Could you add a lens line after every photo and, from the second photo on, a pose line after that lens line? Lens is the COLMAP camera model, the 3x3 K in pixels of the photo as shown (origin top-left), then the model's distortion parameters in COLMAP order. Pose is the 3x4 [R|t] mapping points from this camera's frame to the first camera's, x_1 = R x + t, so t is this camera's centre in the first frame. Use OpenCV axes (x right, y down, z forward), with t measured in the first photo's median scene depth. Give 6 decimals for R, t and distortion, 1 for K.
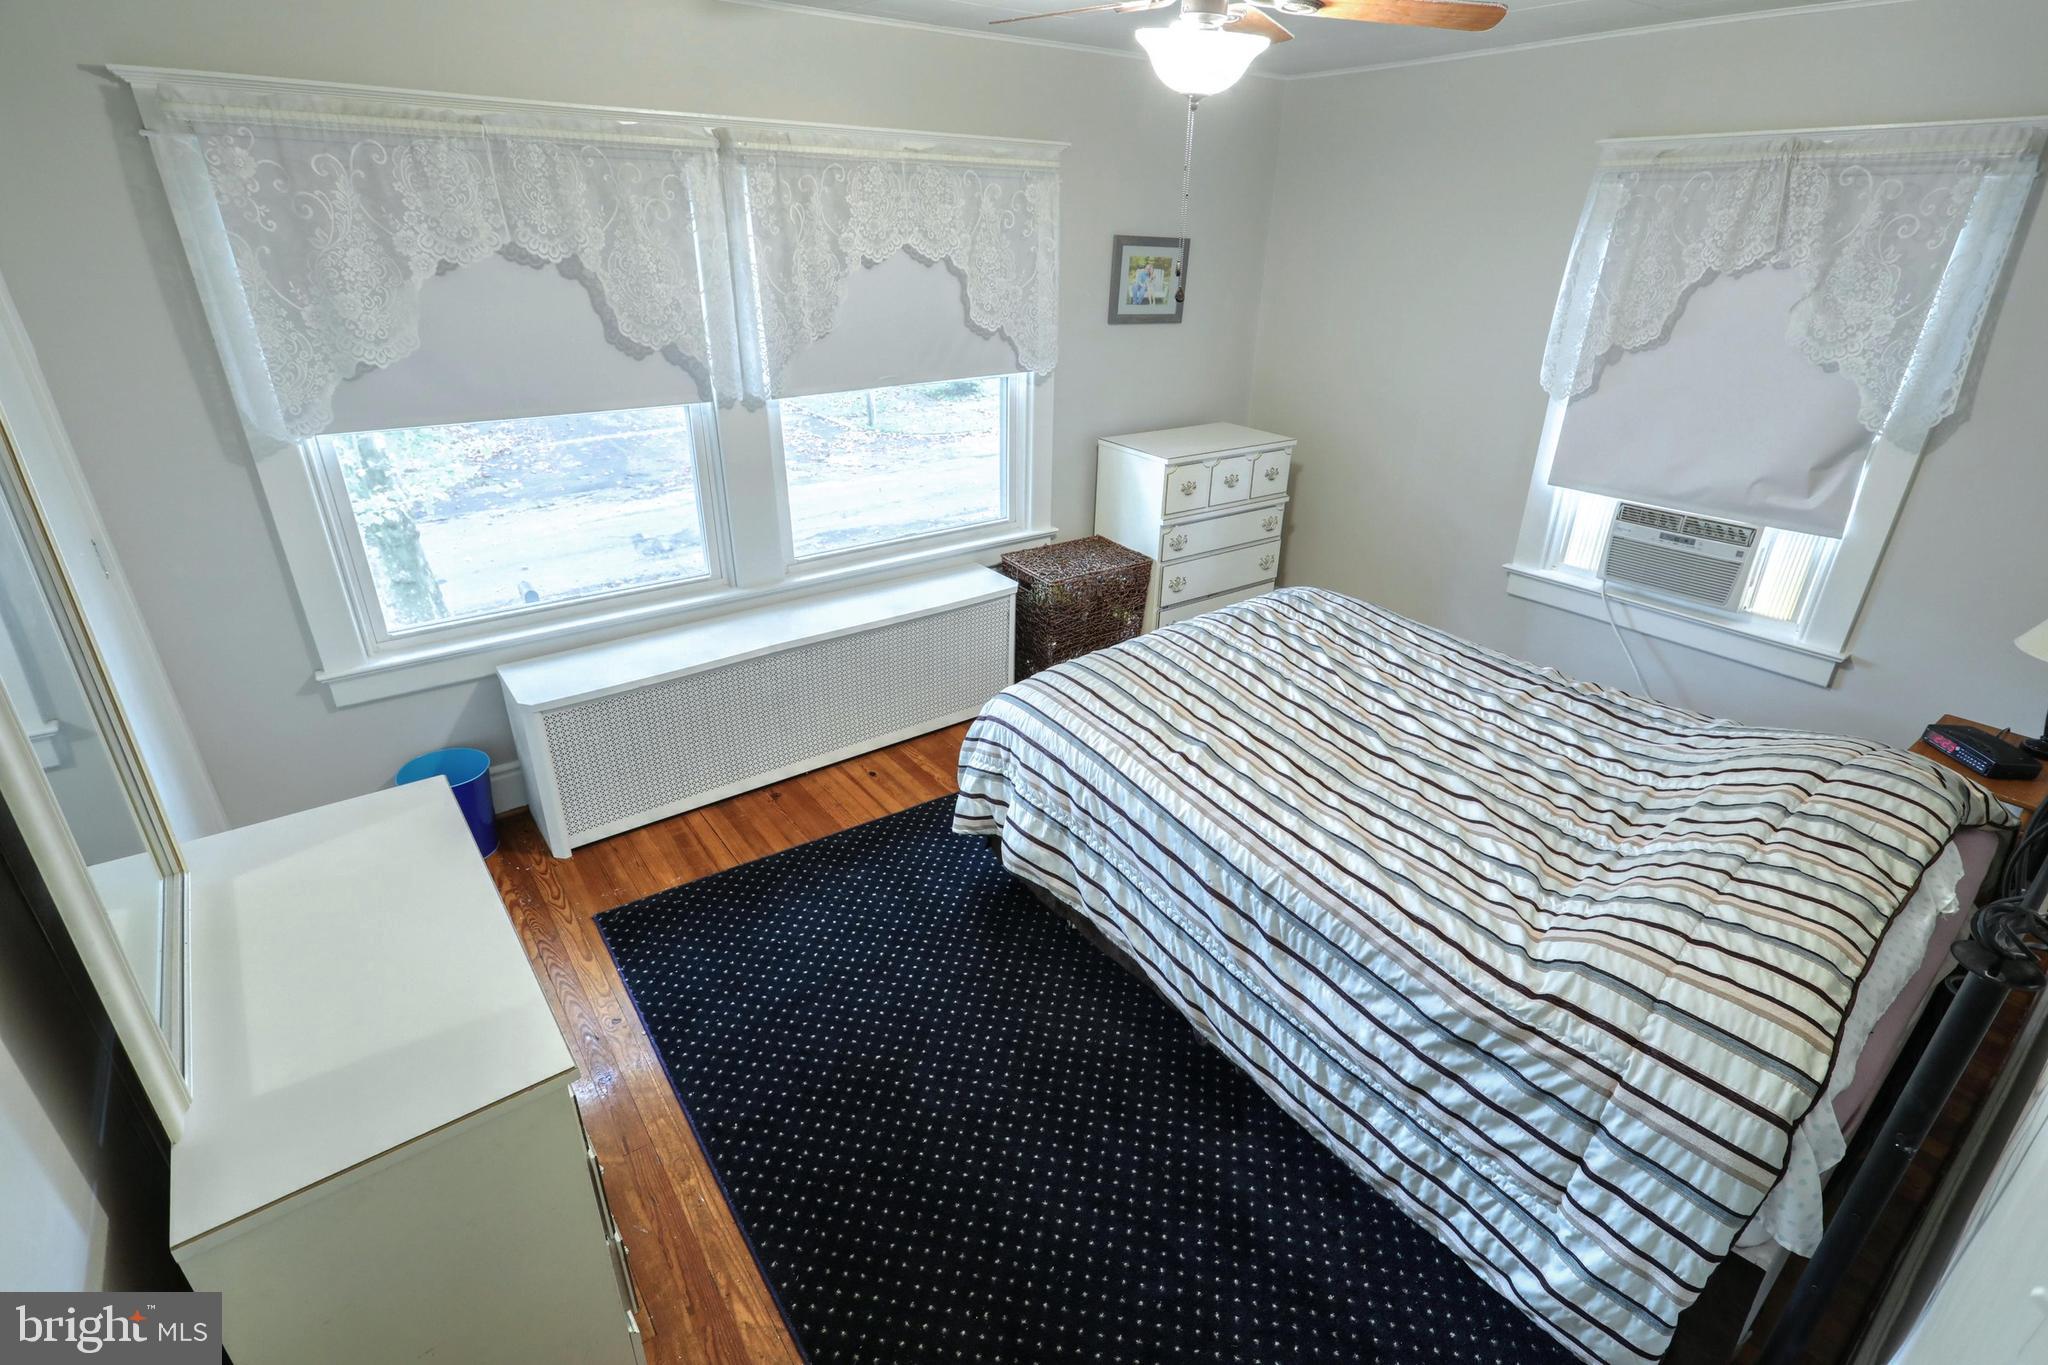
lens RADIAL K [[983.0, 0, 1032.3], [0, 983.0, 681.7], [0, 0, 1]] dist [0.001626, 0.003729]
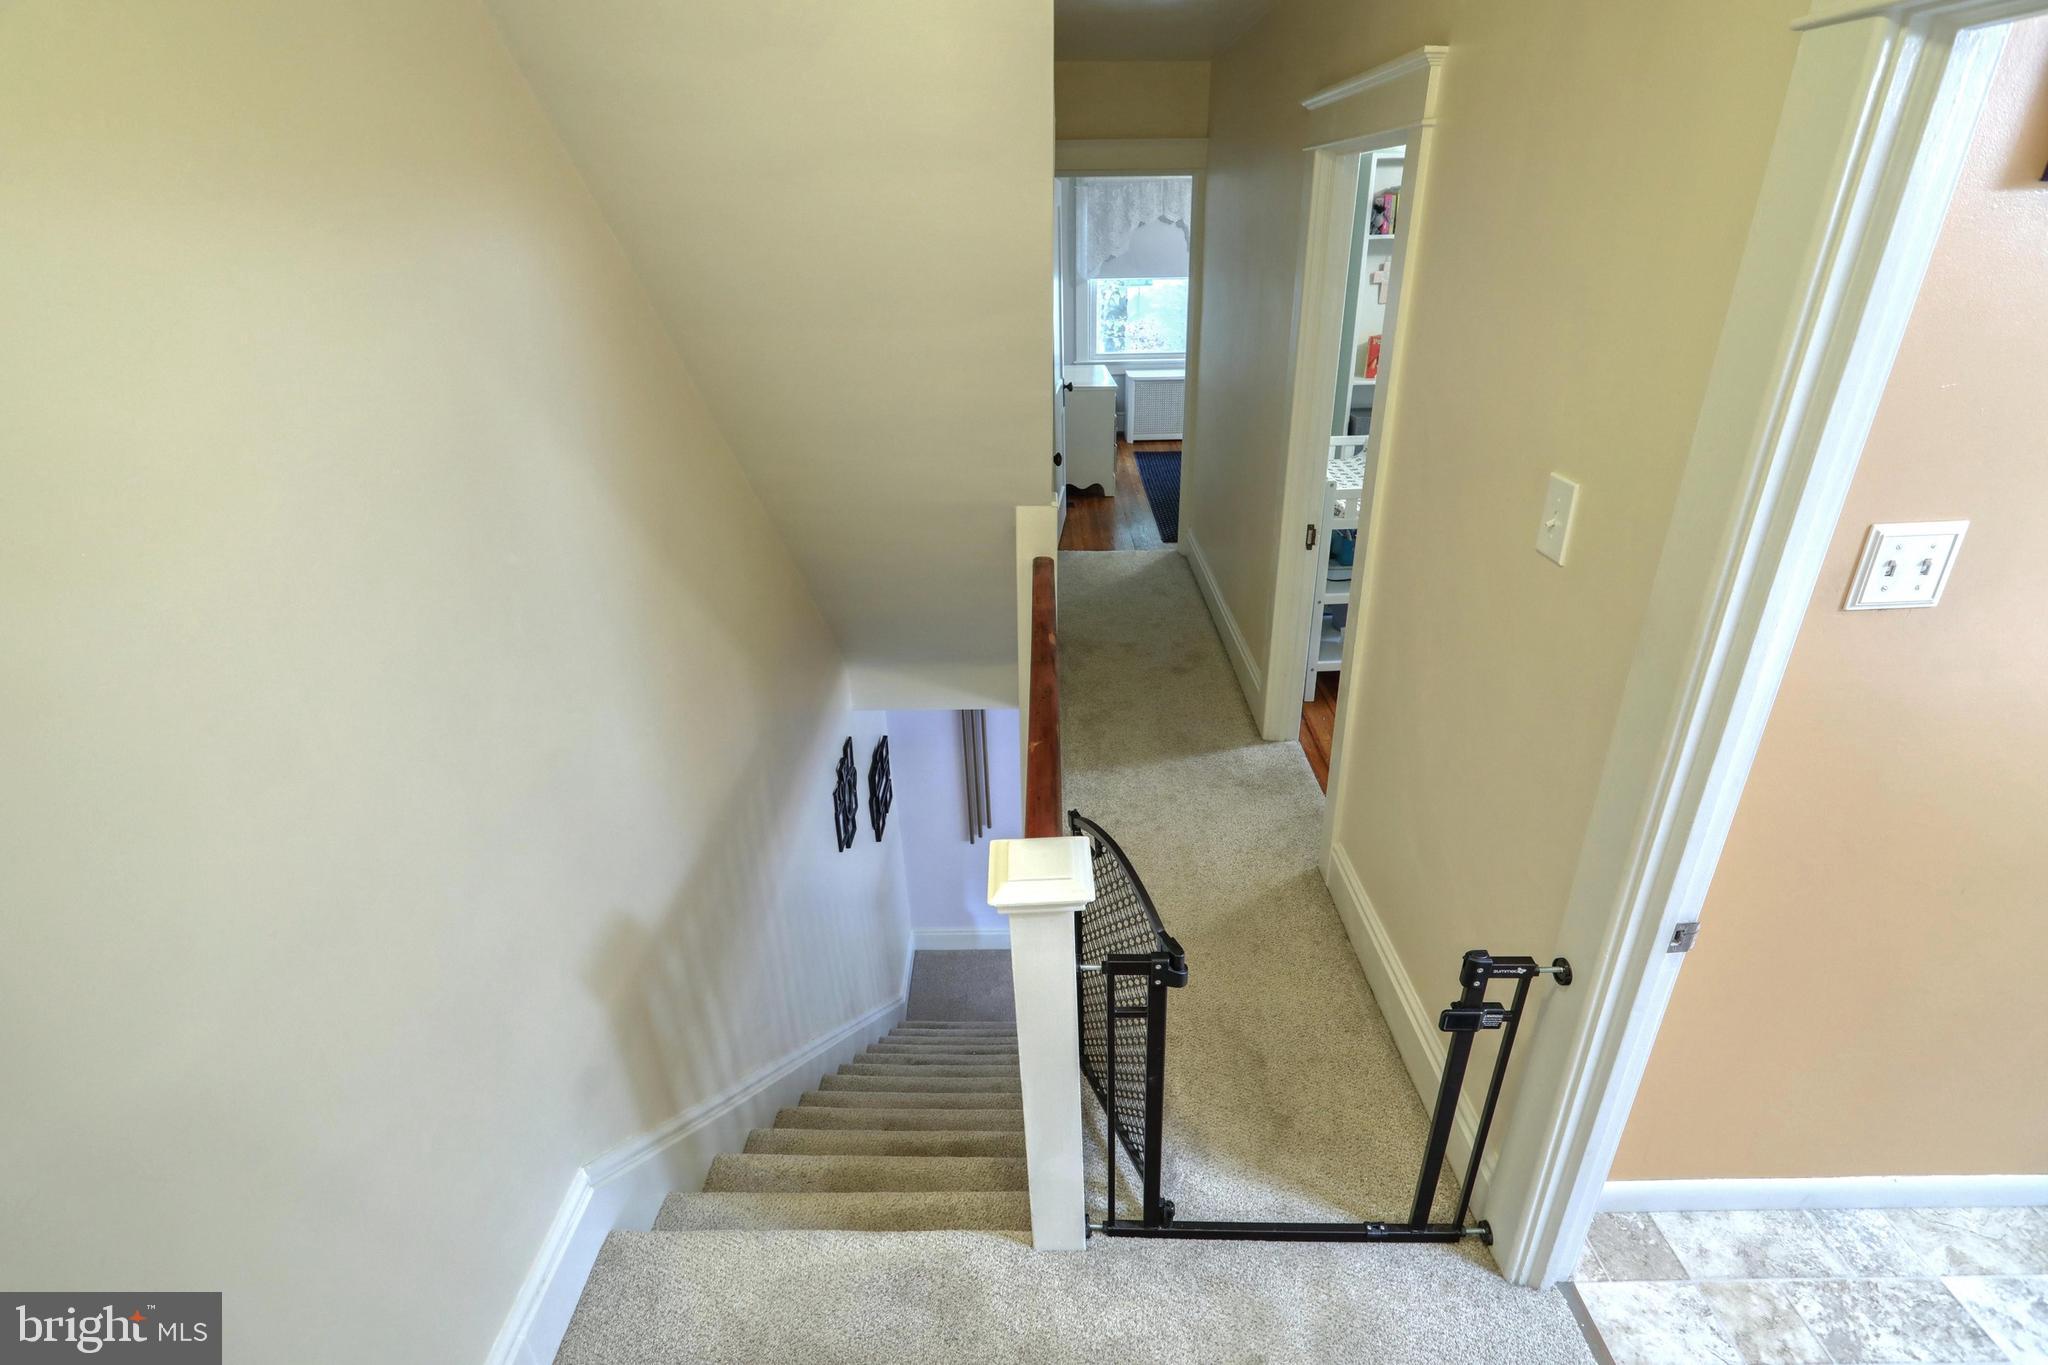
lens RADIAL K [[983.0, 0, 1022.3], [0, 983.0, 687.2], [0, 0, 1]] dist [0.001626, 0.003729]
pose [[0.780852, 0.243313, -0.575386, 1.242460], [-0.238212, 0.967415, 0.085814, 0.810934], [0.577516, 0.070056, 0.813368, -1.625290]]
